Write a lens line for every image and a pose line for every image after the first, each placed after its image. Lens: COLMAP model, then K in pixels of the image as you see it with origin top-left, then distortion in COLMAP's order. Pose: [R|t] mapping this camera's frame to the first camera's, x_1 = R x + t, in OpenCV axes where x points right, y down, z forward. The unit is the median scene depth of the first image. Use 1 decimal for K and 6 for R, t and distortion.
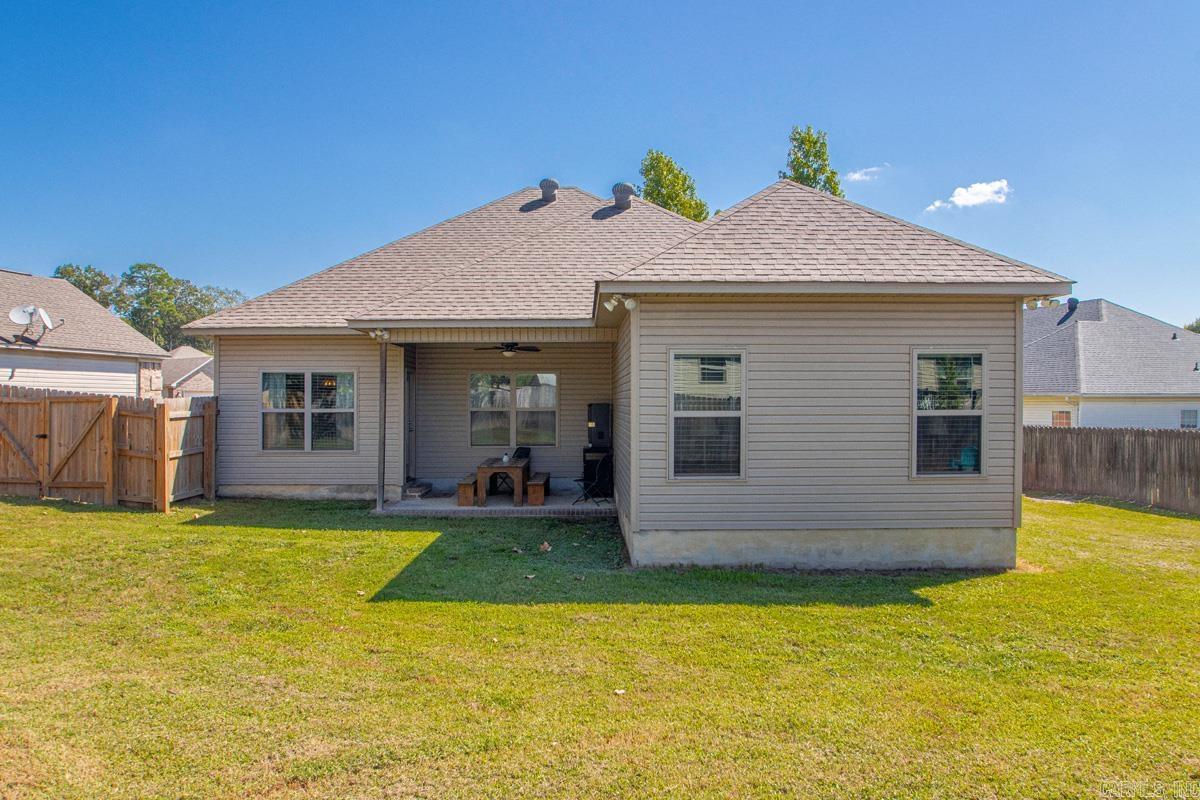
lens RADIAL K [[882.0, 0, 596.6], [0, 882.0, 402.9], [0, 0, 1]] dist [-0.030799, -0.003776]
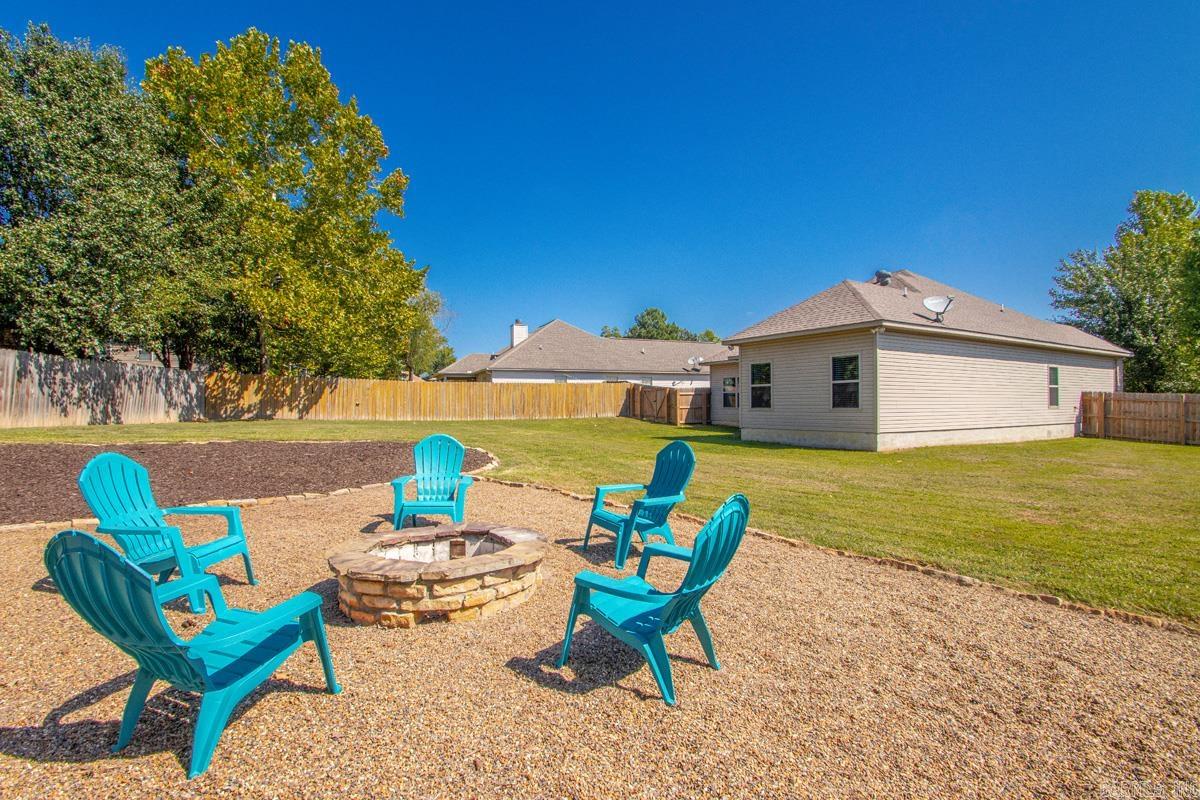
lens RADIAL K [[563.3, 0, 585.0], [0, 563.3, 401.5], [0, 0, 1]] dist [0.018751, -0.021343]
pose [[0.517761, -0.007167, -0.855496, 1.224099], [0.001377, 0.999971, -0.007544, 0.068720], [0.855524, 0.002728, 0.517755, -0.331196]]
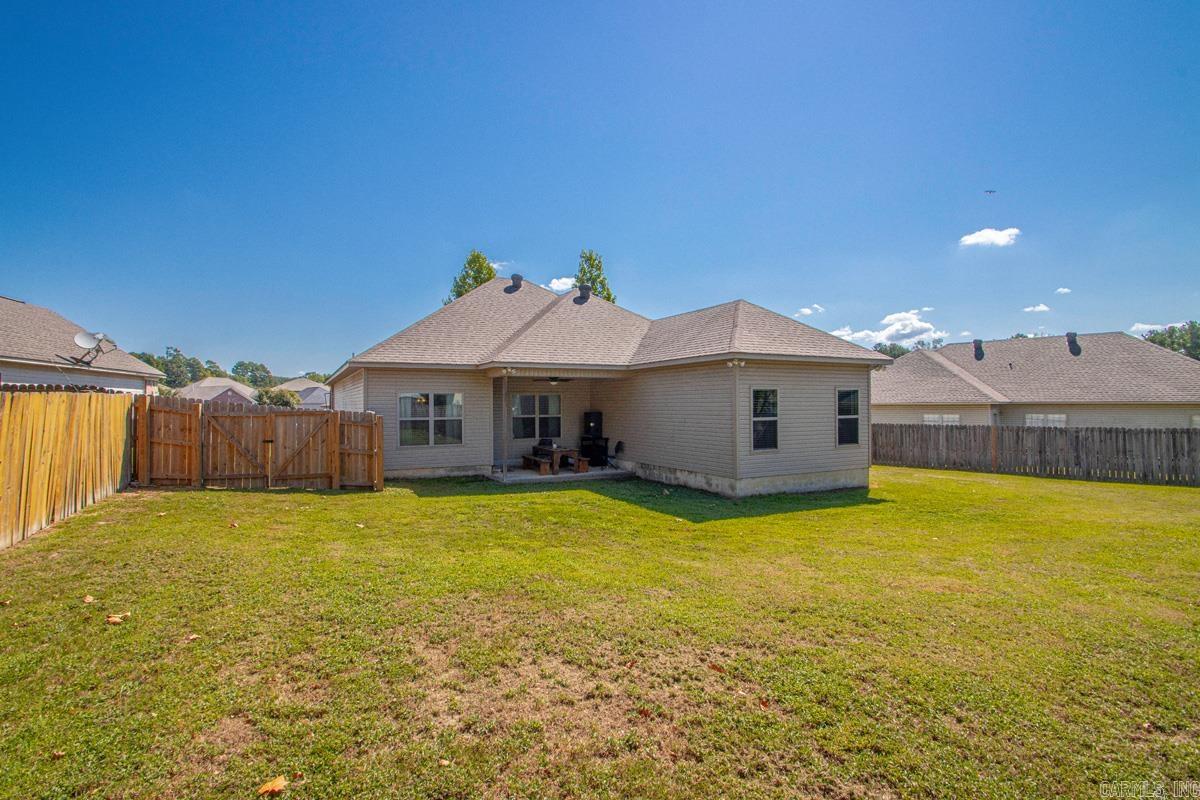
lens RADIAL K [[563.3, 0, 585.0], [0, 563.3, 401.5], [0, 0, 1]] dist [0.018751, -0.021343]
pose [[0.895124, 0.000094, 0.445817, -0.750306], [0.004257, 0.999953, -0.008757, -0.016047], [-0.445796, 0.009736, 0.895082, 0.020997]]
